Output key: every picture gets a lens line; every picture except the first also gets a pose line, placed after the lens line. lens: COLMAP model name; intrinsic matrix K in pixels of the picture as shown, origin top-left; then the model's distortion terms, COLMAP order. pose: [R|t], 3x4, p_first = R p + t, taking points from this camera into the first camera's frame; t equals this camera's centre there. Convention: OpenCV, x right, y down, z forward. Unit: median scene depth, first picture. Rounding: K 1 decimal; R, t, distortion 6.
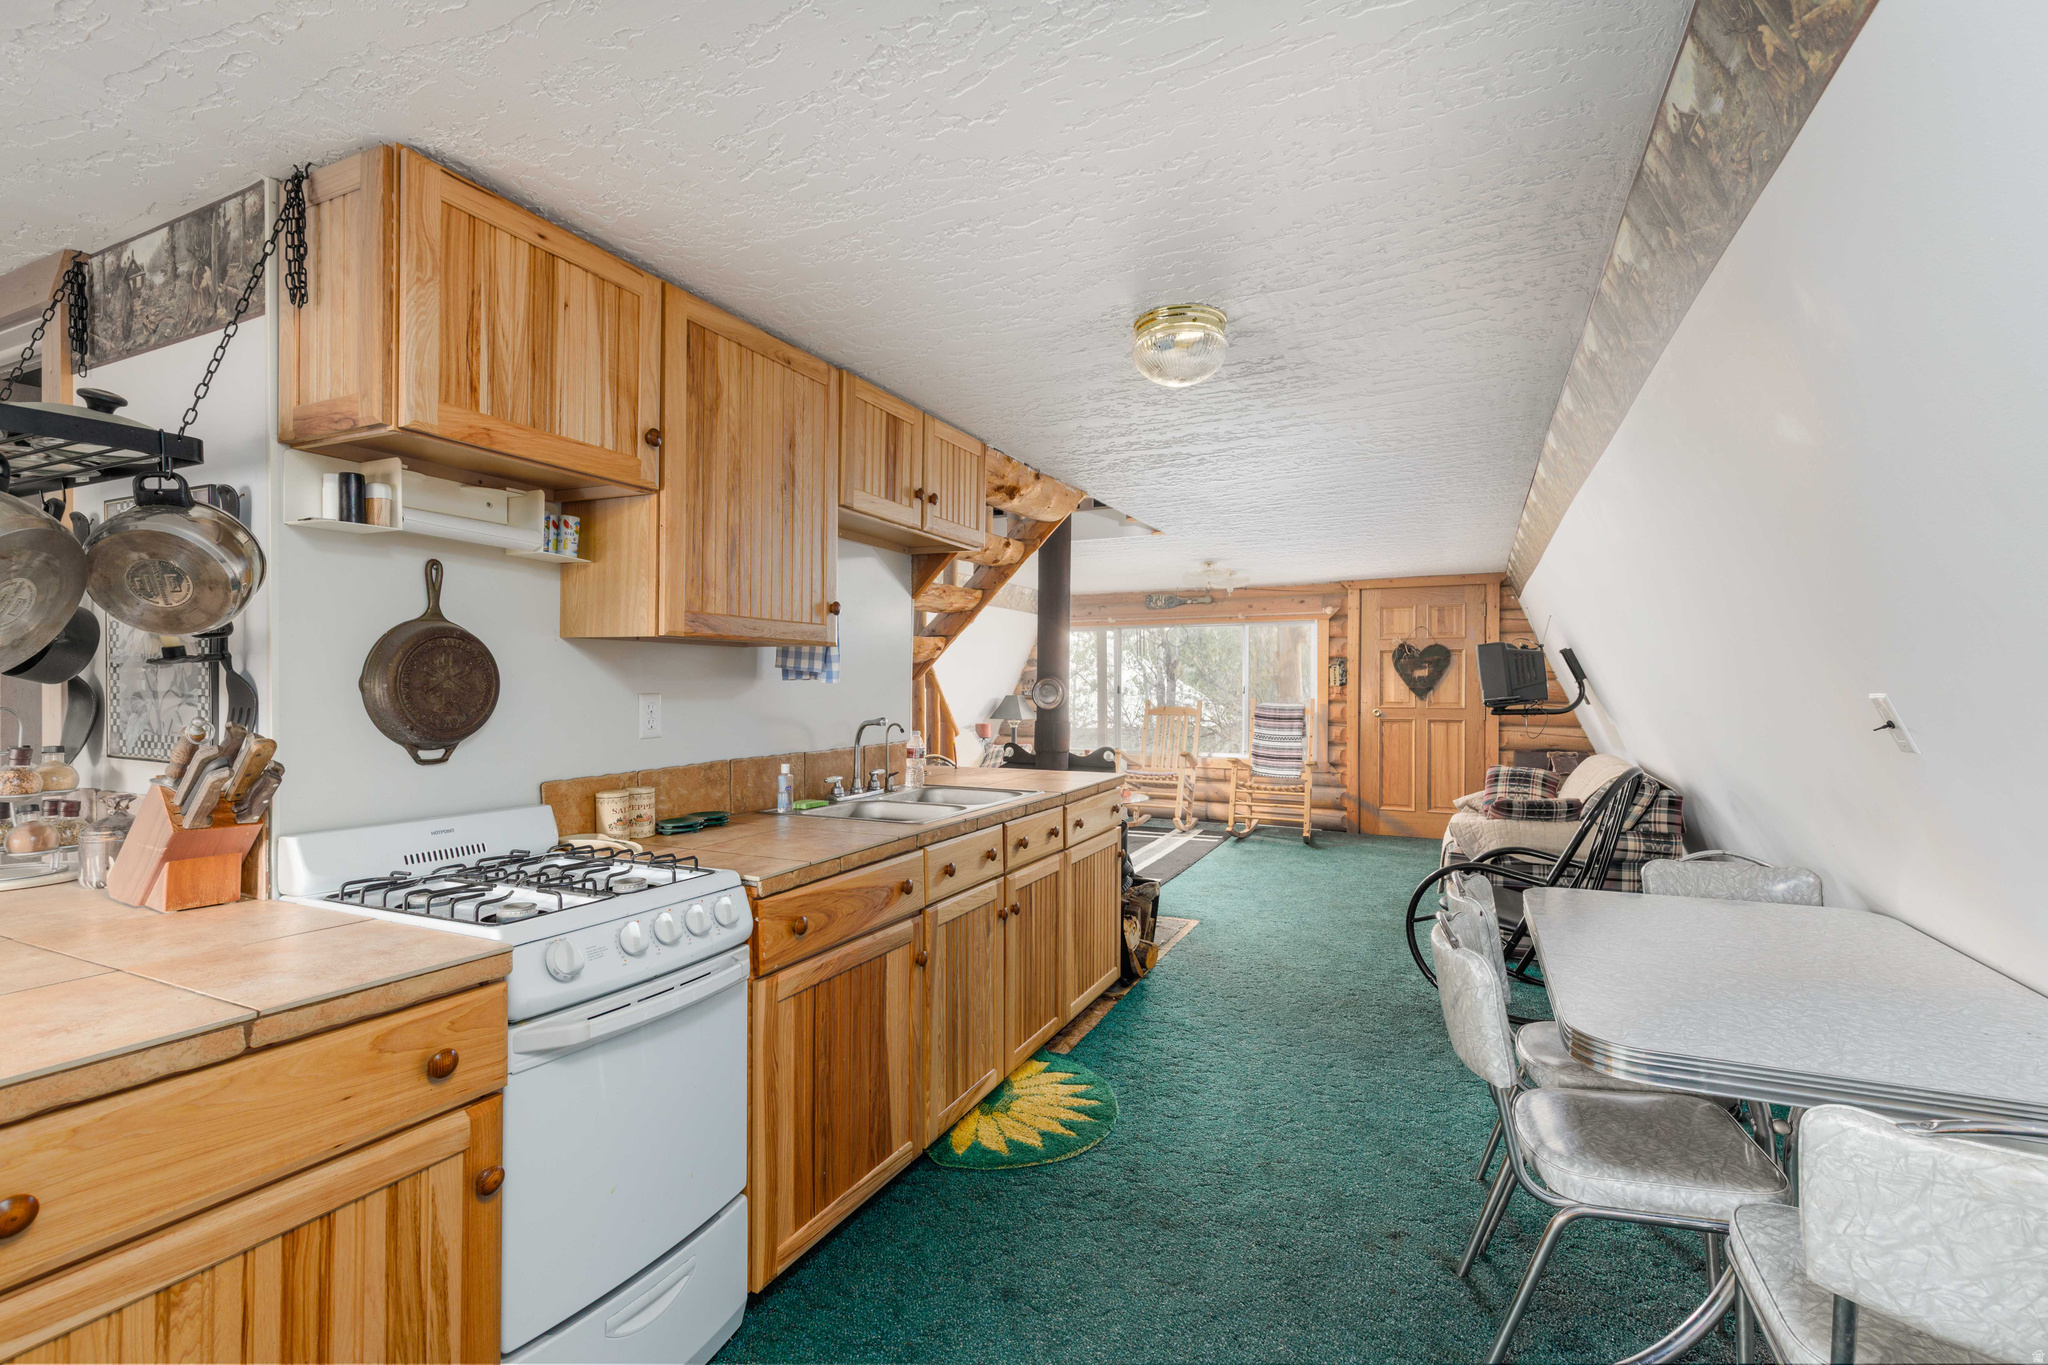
lens RADIAL K [[907.3, 0, 1024.0], [0, 907.3, 682.5], [0, 0, 1]] dist [0.003252, 0.000904]
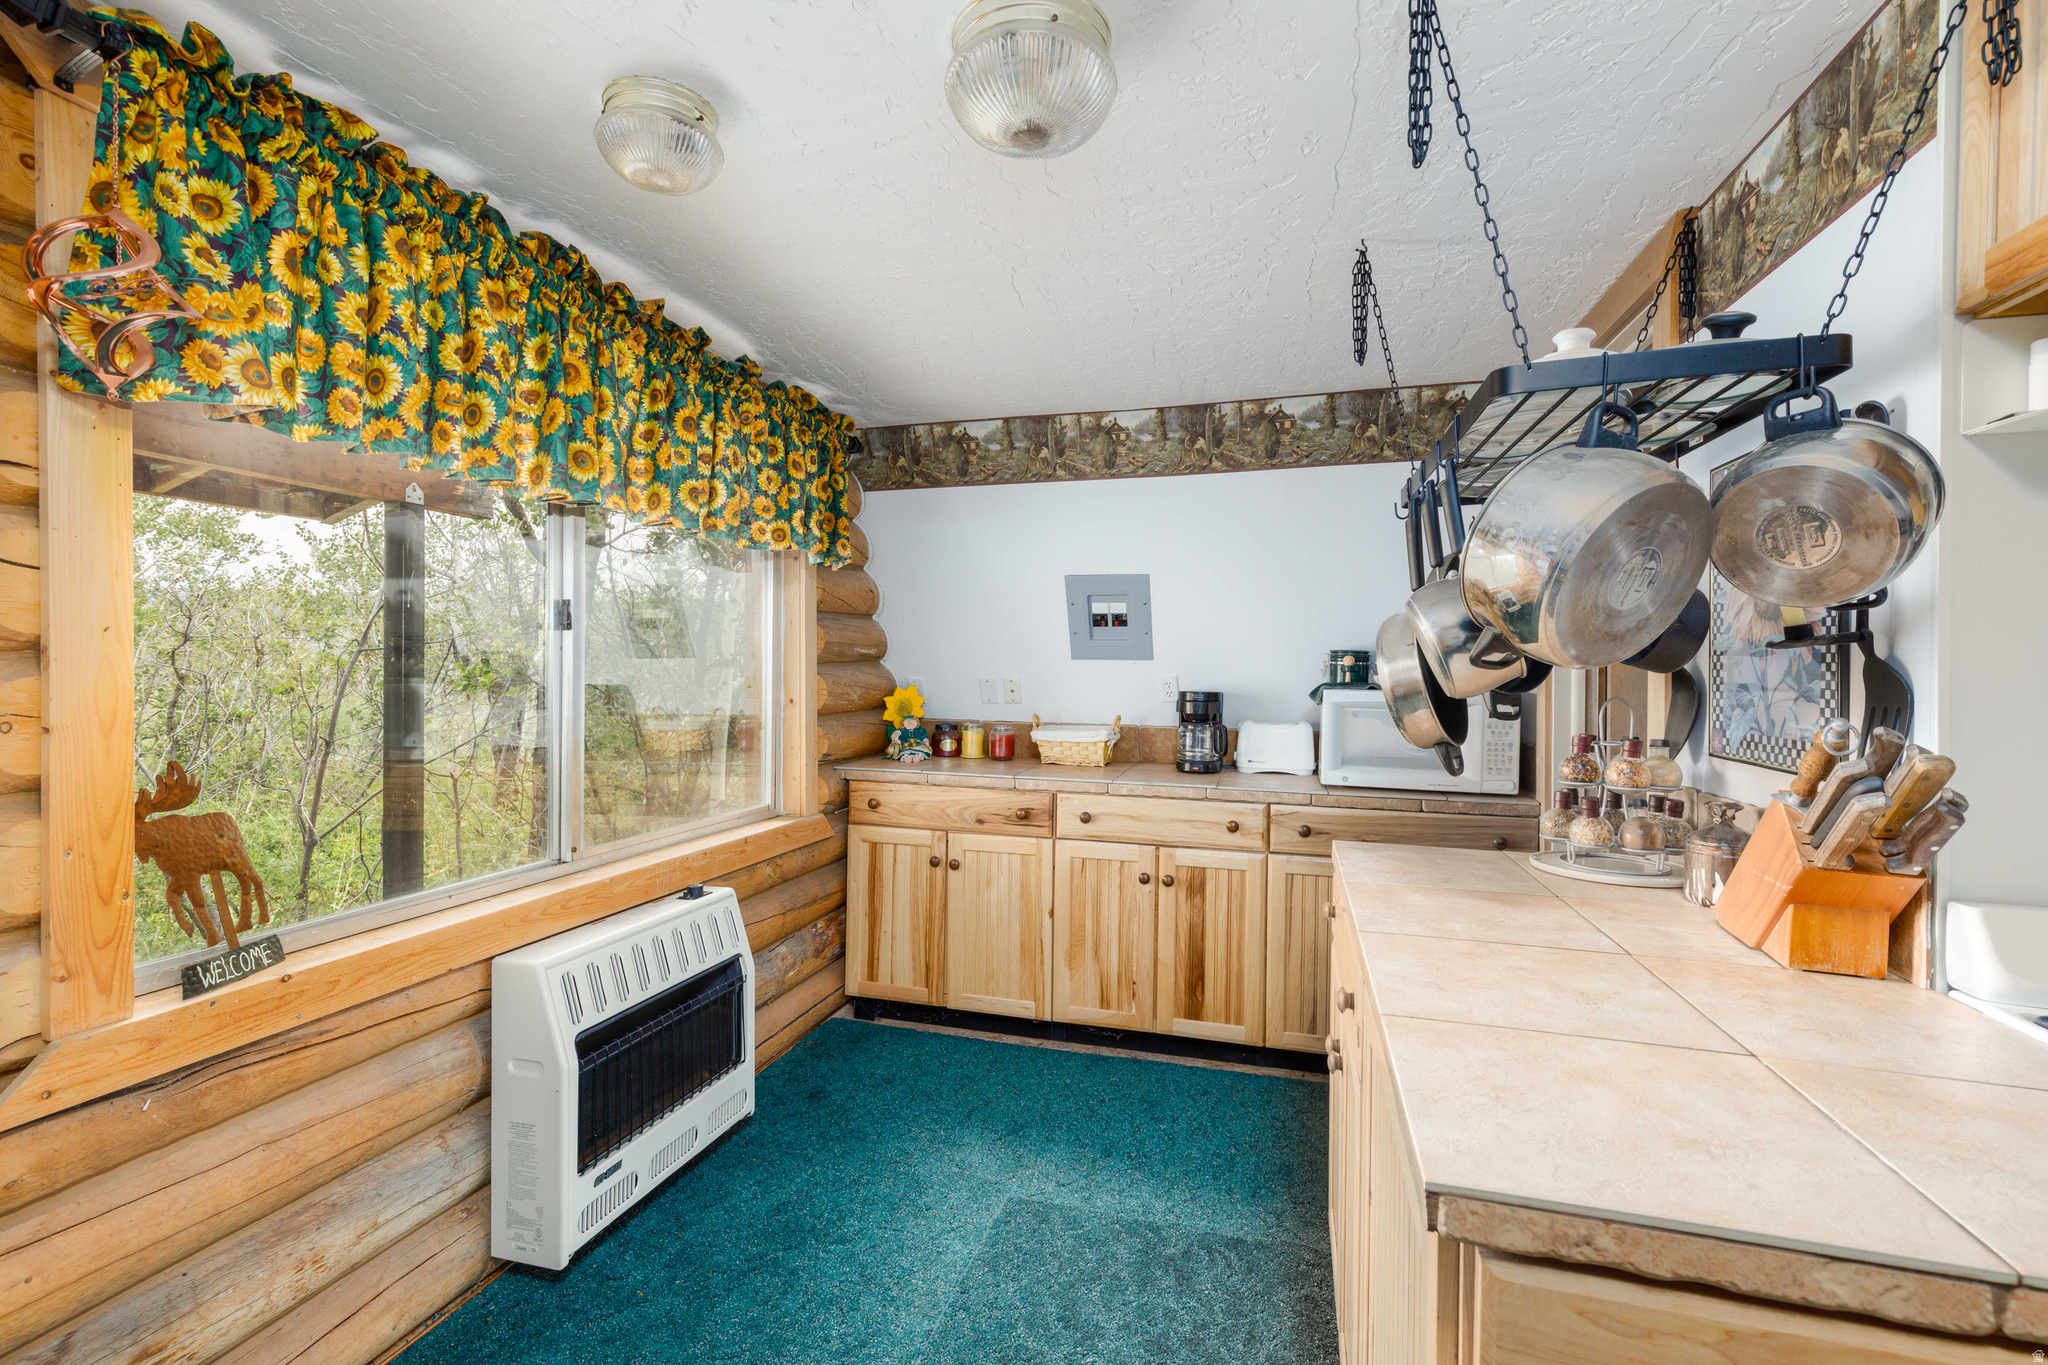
lens RADIAL K [[907.3, 0, 1024.0], [0, 907.3, 682.5], [0, 0, 1]] dist [0.003252, 0.000904]
pose [[0.163320, 0.011183, -0.986510, -0.269867], [-0.006682, 0.999925, 0.010229, 0.005900], [0.986551, 0.004921, 0.163382, 0.216760]]
